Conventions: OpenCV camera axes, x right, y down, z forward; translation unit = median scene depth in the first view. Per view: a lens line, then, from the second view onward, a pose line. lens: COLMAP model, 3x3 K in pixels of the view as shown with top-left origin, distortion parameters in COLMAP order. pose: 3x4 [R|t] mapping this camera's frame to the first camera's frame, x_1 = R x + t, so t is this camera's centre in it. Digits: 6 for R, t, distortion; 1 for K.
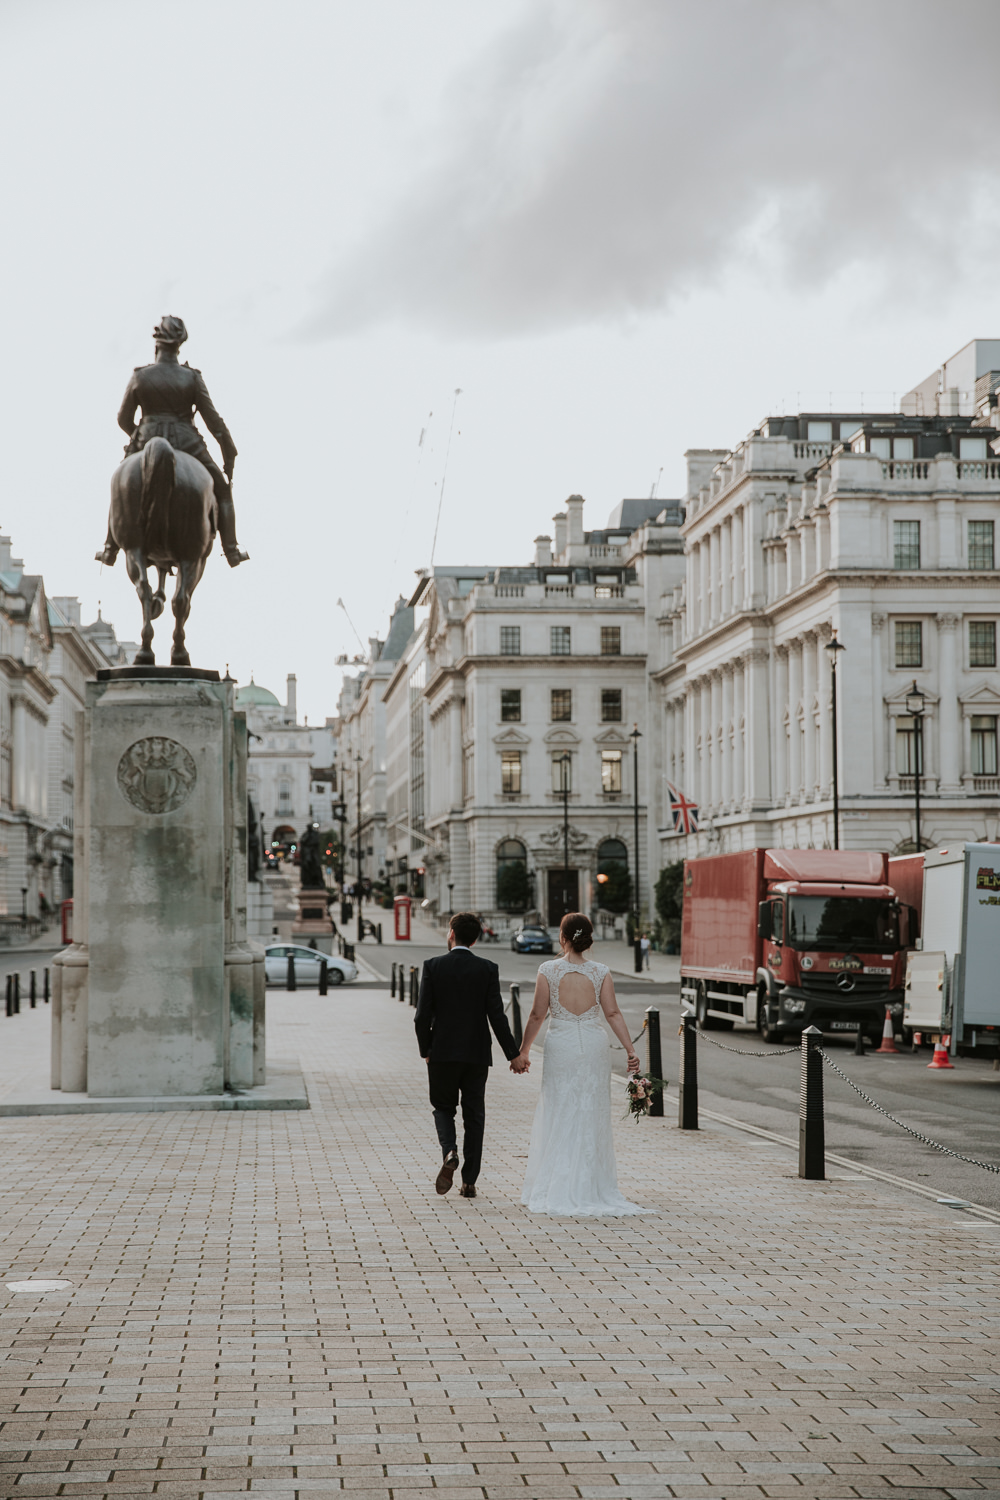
lens RADIAL K [[2589.7, 0, 500.0], [0, 2589.7, 750.0], [0, 0, 1]] dist [0.158166, 0.174069]
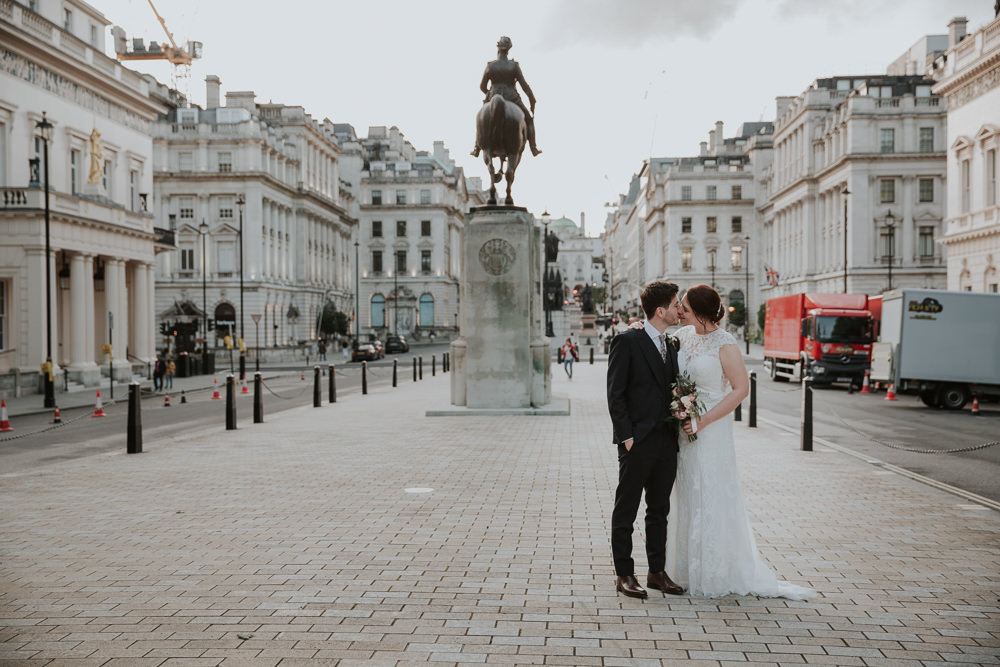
lens RADIAL K [[1236.6, 0, 500.0], [0, 1236.6, 333.5], [0, 0, 1]] dist [0.063405, 0.045372]
pose [[0.988104, 0.001604, -0.153778, 0.009306], [0.008756, 0.997737, 0.066671, 0.001767], [0.153536, -0.067224, 0.985854, 0.003292]]
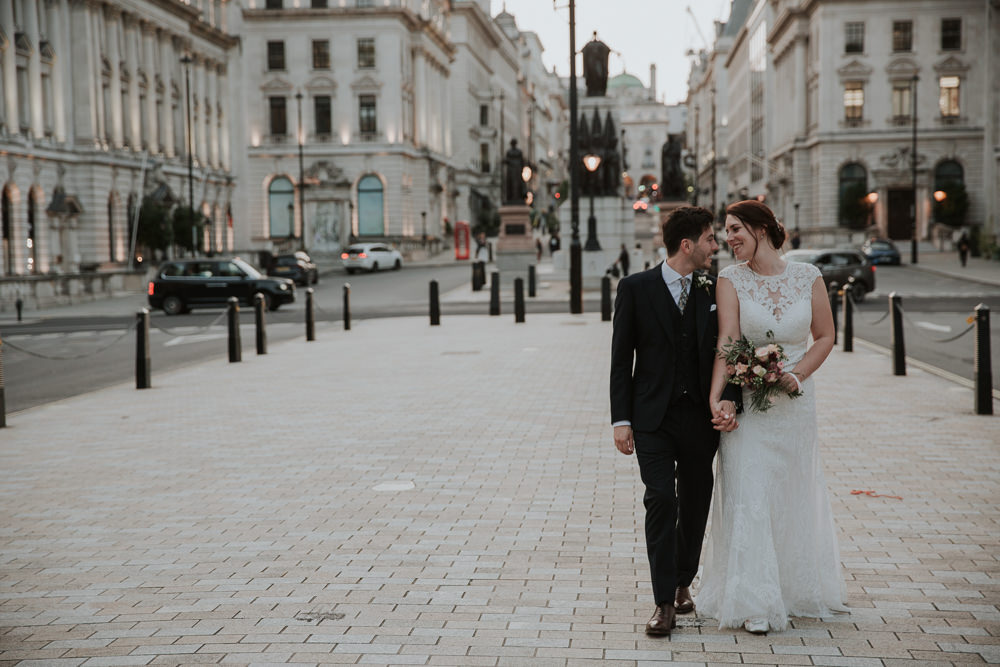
lens RADIAL K [[1141.3, 0, 524.2], [0, 1141.3, 330.7], [0, 0, 1]] dist [0.078952, -0.005126]
pose [[0.981262, 0.003795, -0.192639, -0.038825], [0.021964, 0.991085, 0.131406, 0.038495], [0.191421, -0.133175, 0.972431, 0.491909]]
